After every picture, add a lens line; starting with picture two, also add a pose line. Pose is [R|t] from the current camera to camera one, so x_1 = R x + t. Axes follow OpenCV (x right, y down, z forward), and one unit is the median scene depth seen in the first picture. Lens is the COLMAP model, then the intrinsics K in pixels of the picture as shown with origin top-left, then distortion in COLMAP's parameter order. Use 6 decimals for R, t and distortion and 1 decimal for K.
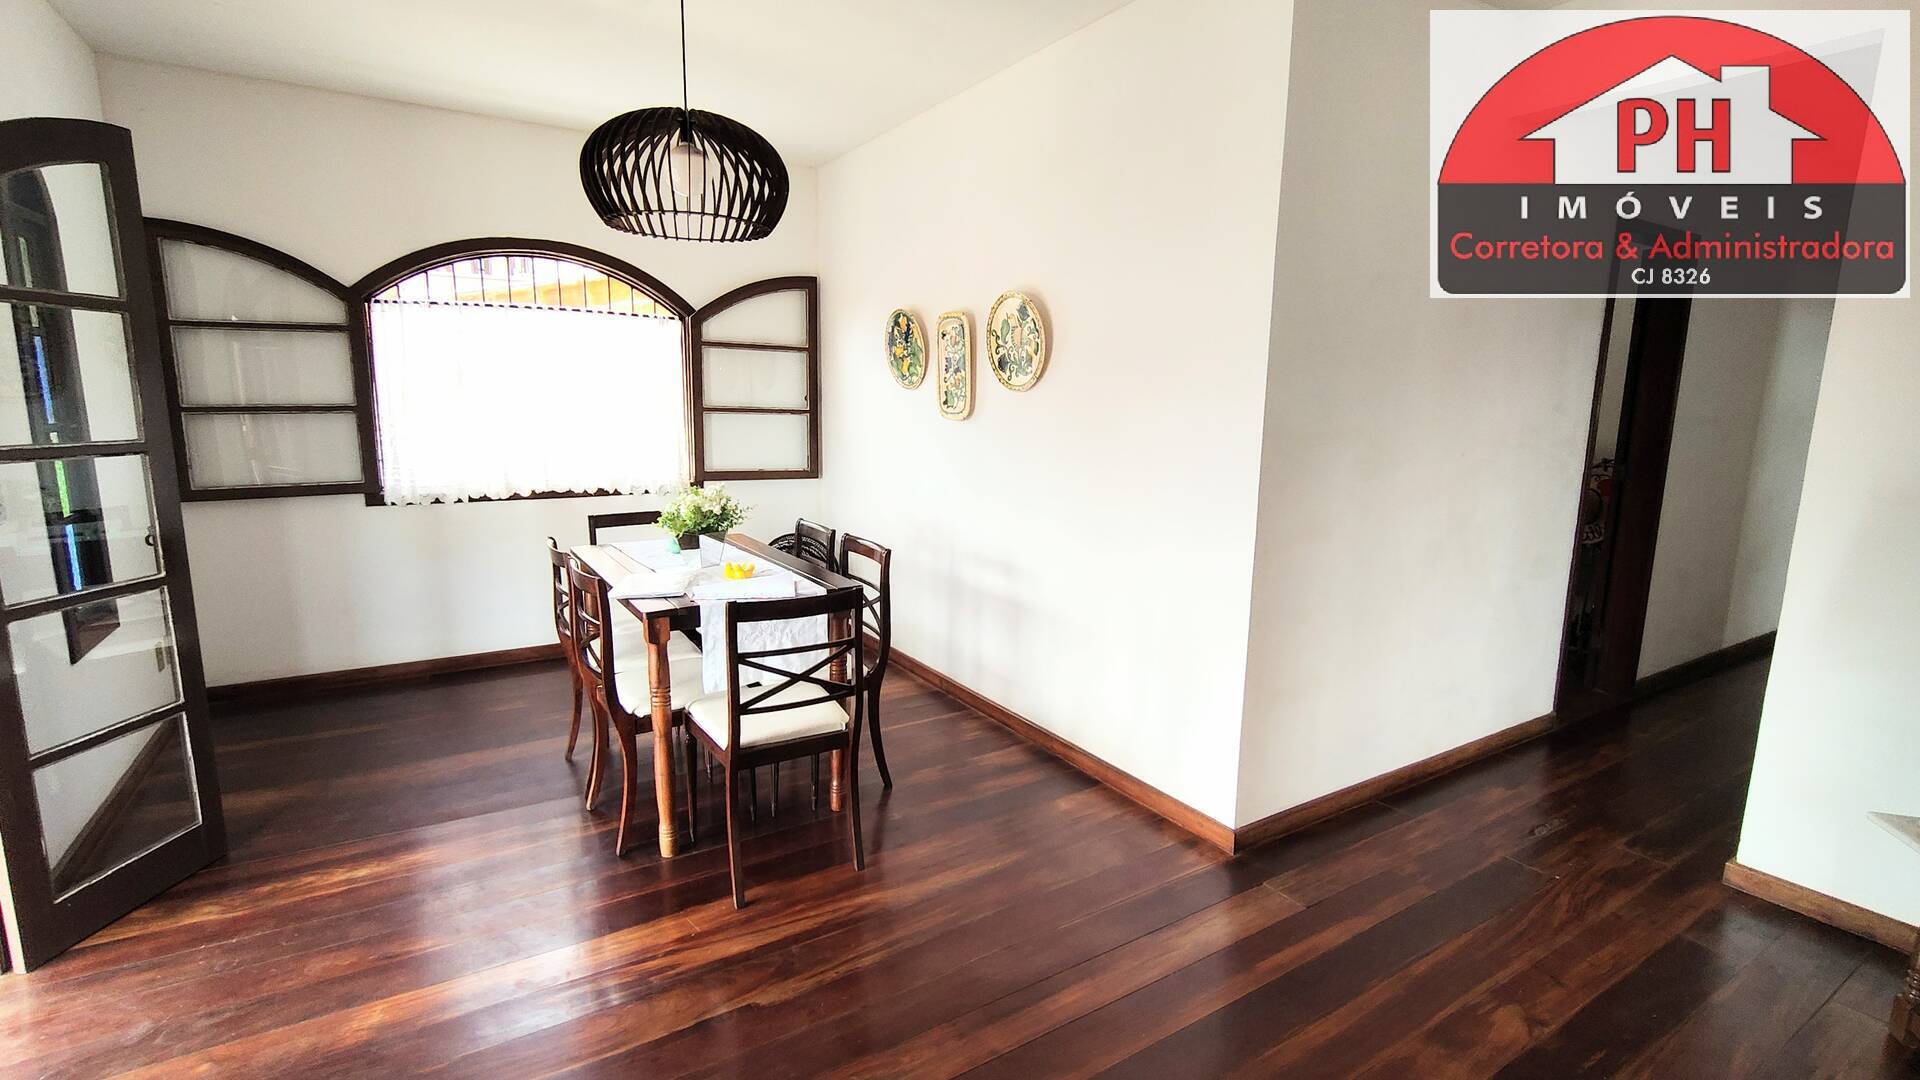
lens RADIAL K [[883.5, 0, 961.9], [0, 883.5, 533.7], [0, 0, 1]] dist [-0.002700, 0.002144]
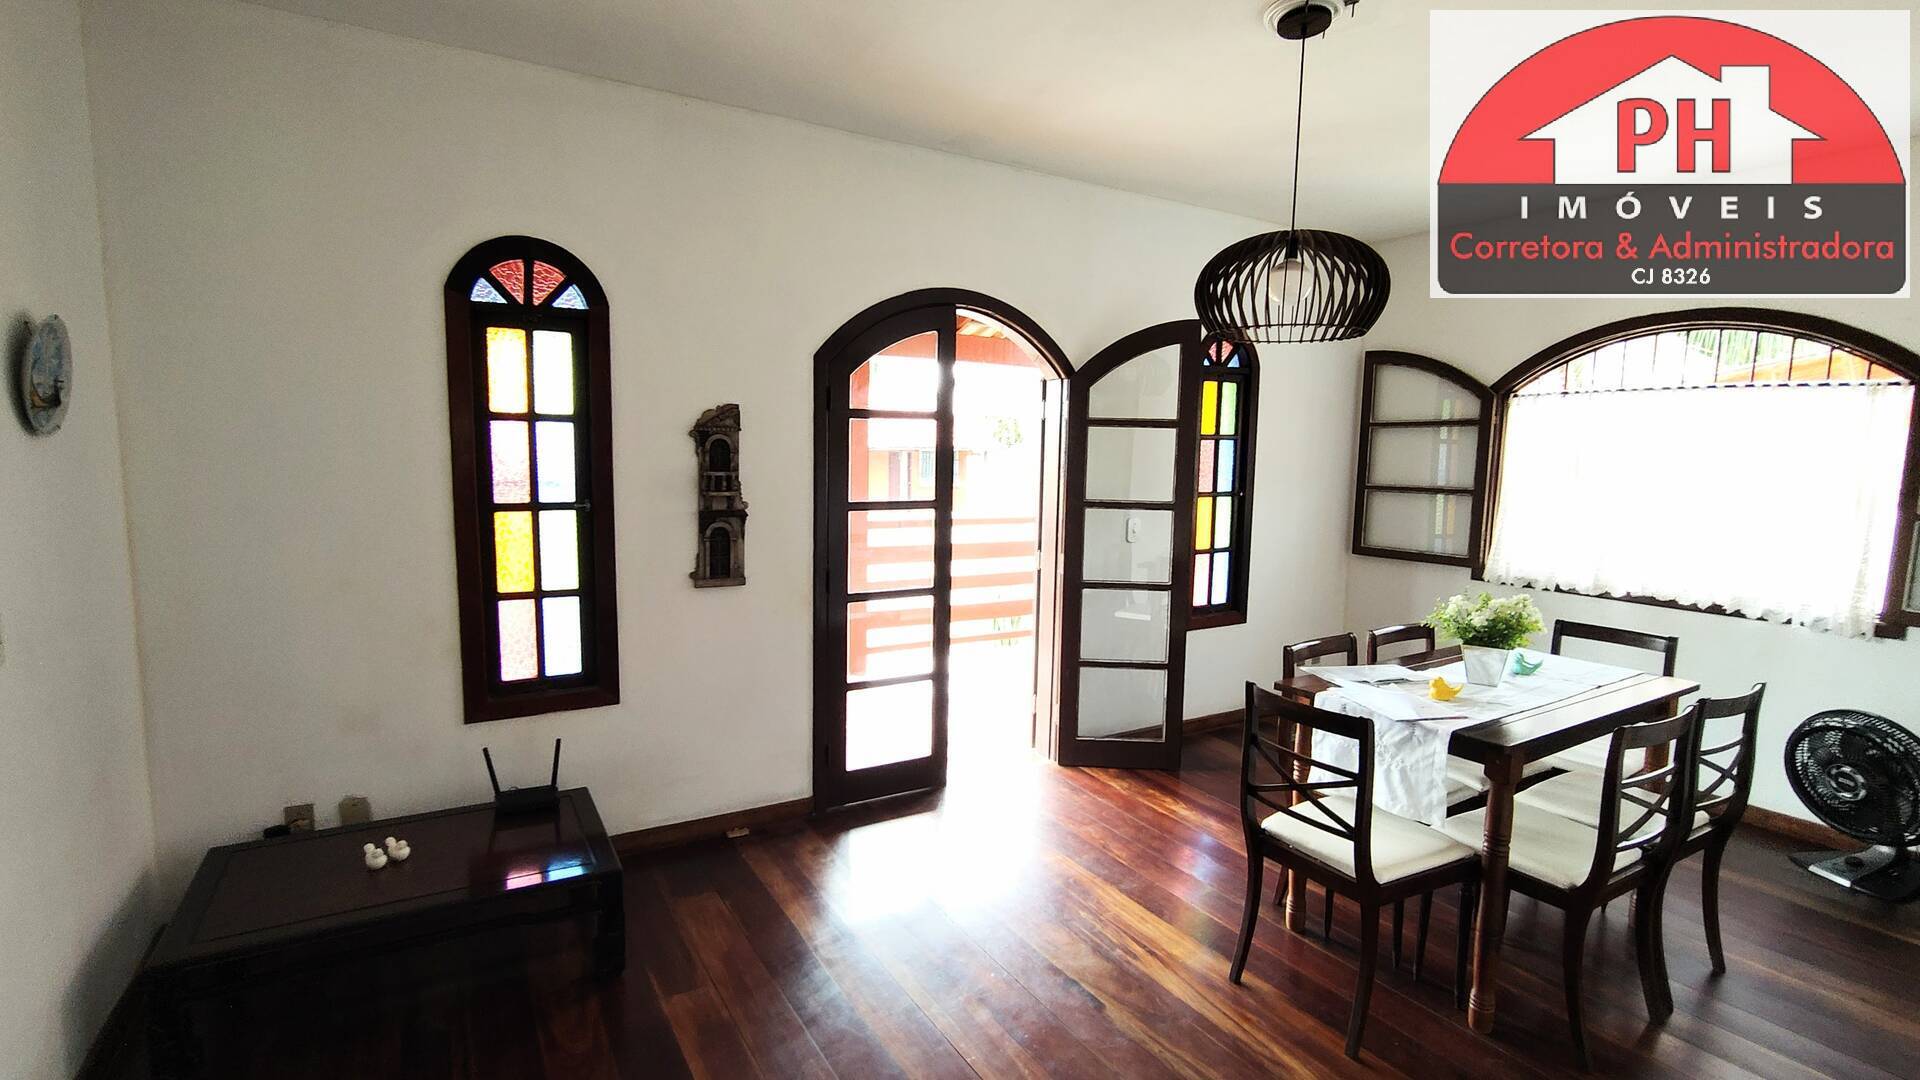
lens RADIAL K [[883.5, 0, 962.8], [0, 883.5, 547.8], [0, 0, 1]] dist [-0.002700, 0.002144]
pose [[-0.001810, 0.106427, -0.994319, 0.481483], [-0.175186, 0.978910, 0.105097, -0.083837], [0.984534, 0.174381, 0.016873, 0.387001]]
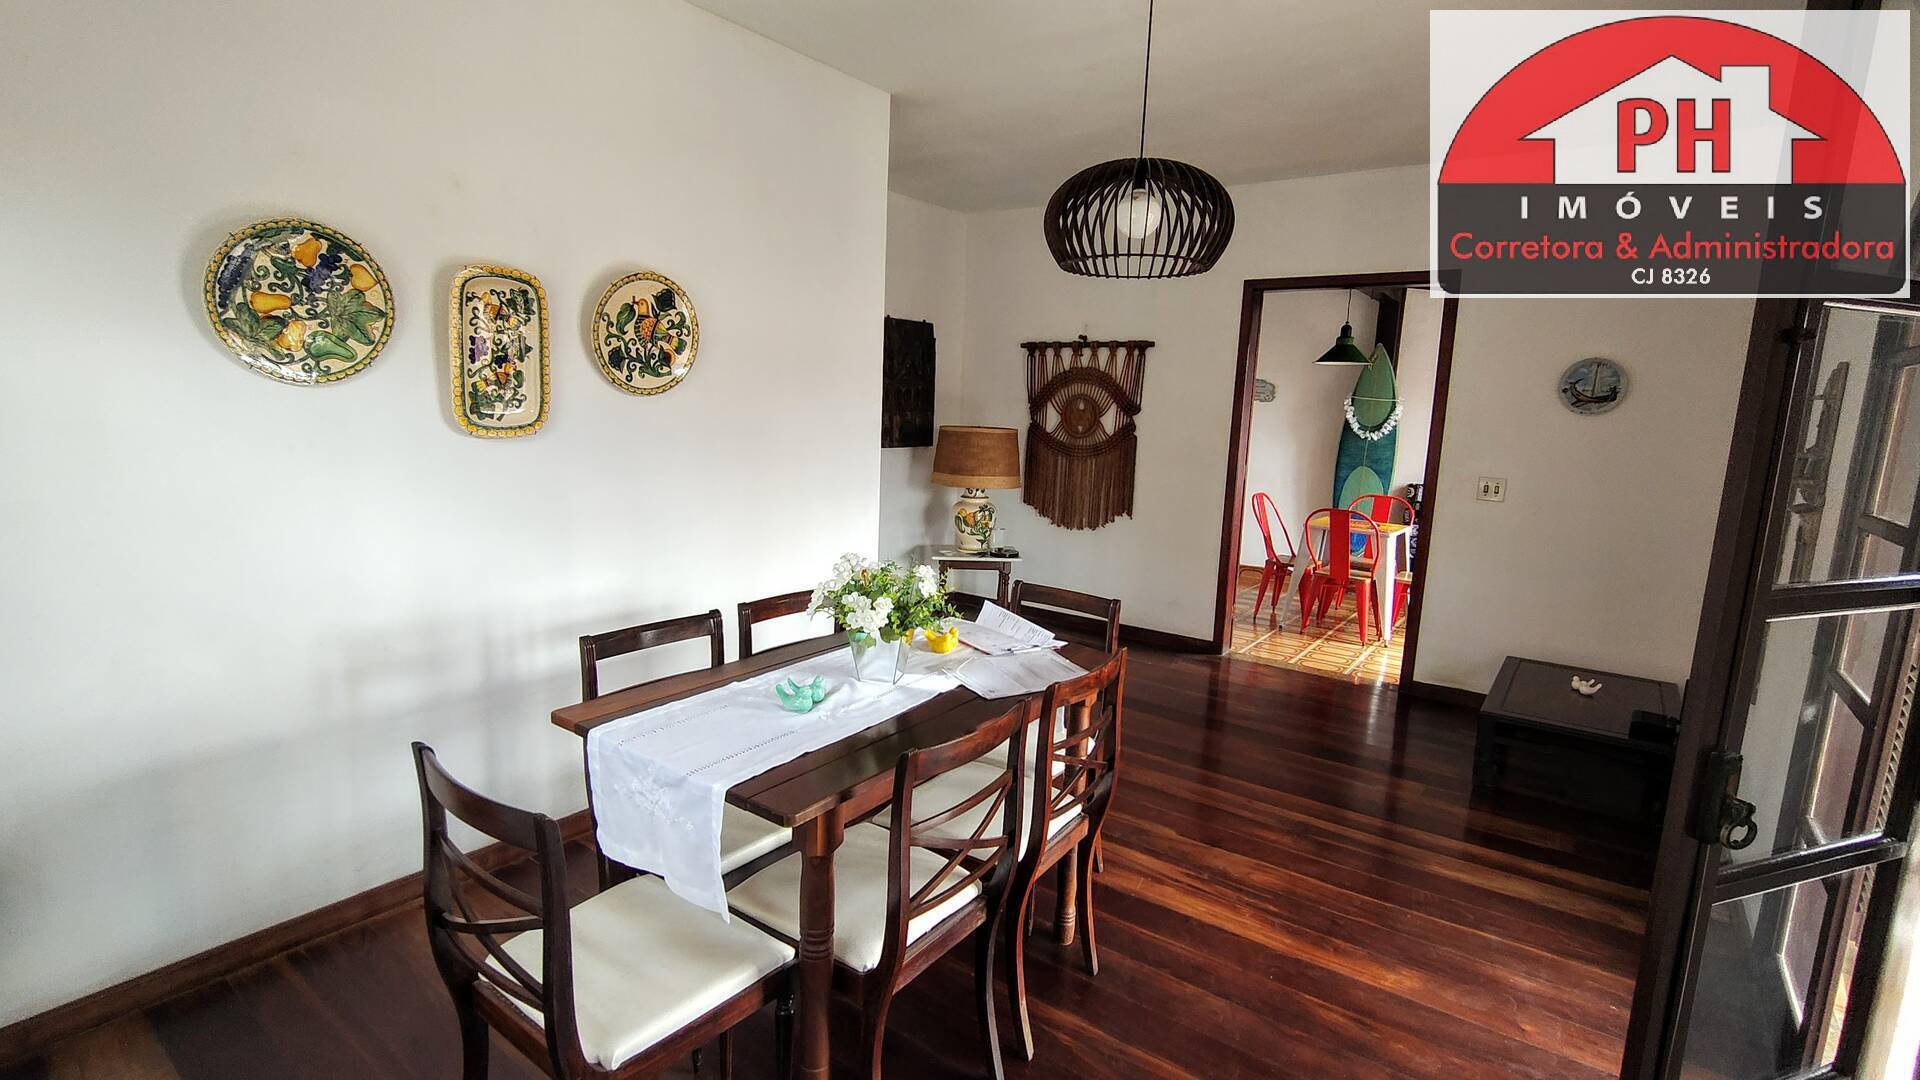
lens RADIAL K [[883.5, 0, 957.6], [0, 883.5, 534.6], [0, 0, 1]] dist [-0.002700, 0.002144]
pose [[-0.368854, -0.167147, 0.914335, -0.762896], [0.104519, 0.970001, 0.219487, -0.175966], [-0.923592, 0.176524, -0.340318, 0.980650]]
